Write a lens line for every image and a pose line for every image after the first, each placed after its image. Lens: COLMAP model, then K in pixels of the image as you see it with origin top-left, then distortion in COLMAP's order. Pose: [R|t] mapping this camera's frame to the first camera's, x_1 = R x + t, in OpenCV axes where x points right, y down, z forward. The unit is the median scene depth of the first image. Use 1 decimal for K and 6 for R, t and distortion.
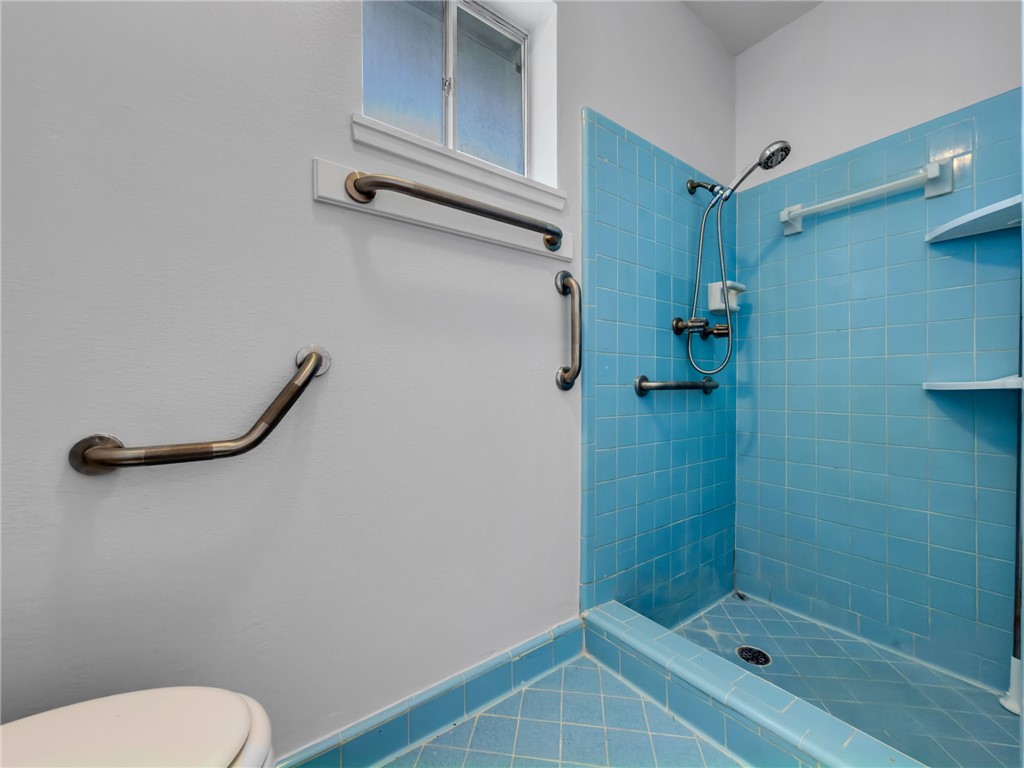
lens RADIAL K [[421.0, 0, 506.2], [0, 421.0, 386.0], [0, 0, 1]] dist [-0.001121, -0.000187]
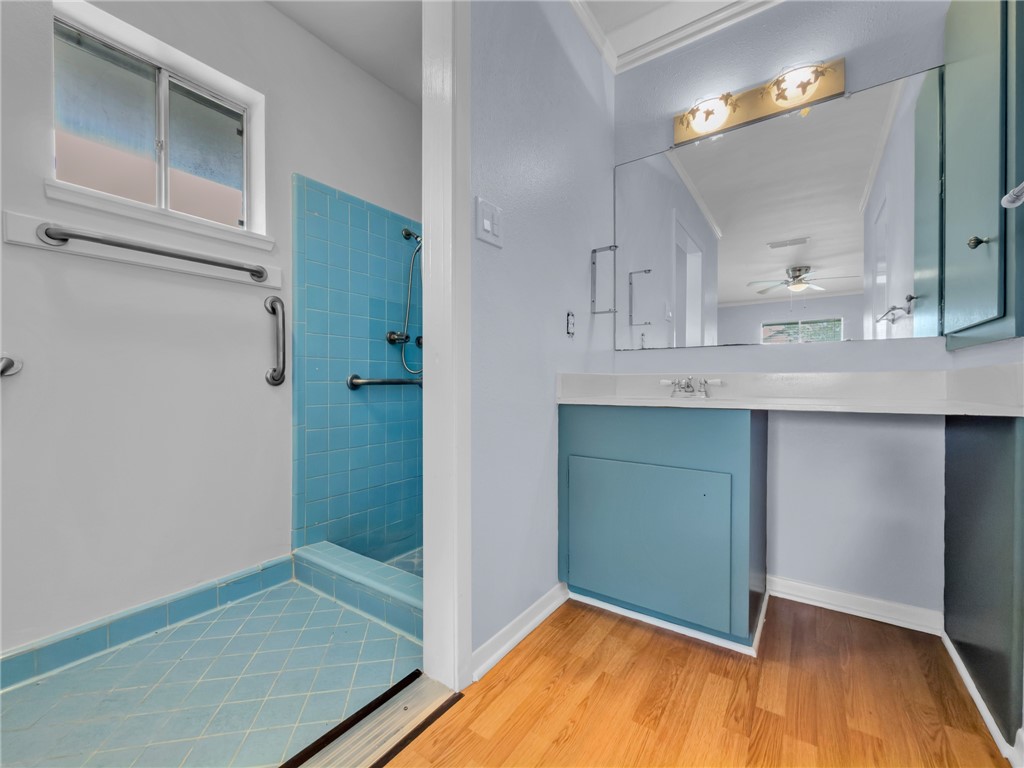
lens RADIAL K [[433.1, 0, 511.6], [0, 433.1, 385.3], [0, 0, 1]] dist [-0.001537, 0.004983]
pose [[0.944348, -0.002419, 0.328939, 0.391488], [-0.000084, 0.999971, 0.007594, -0.001371], [-0.328948, -0.007199, 0.944321, -0.541016]]
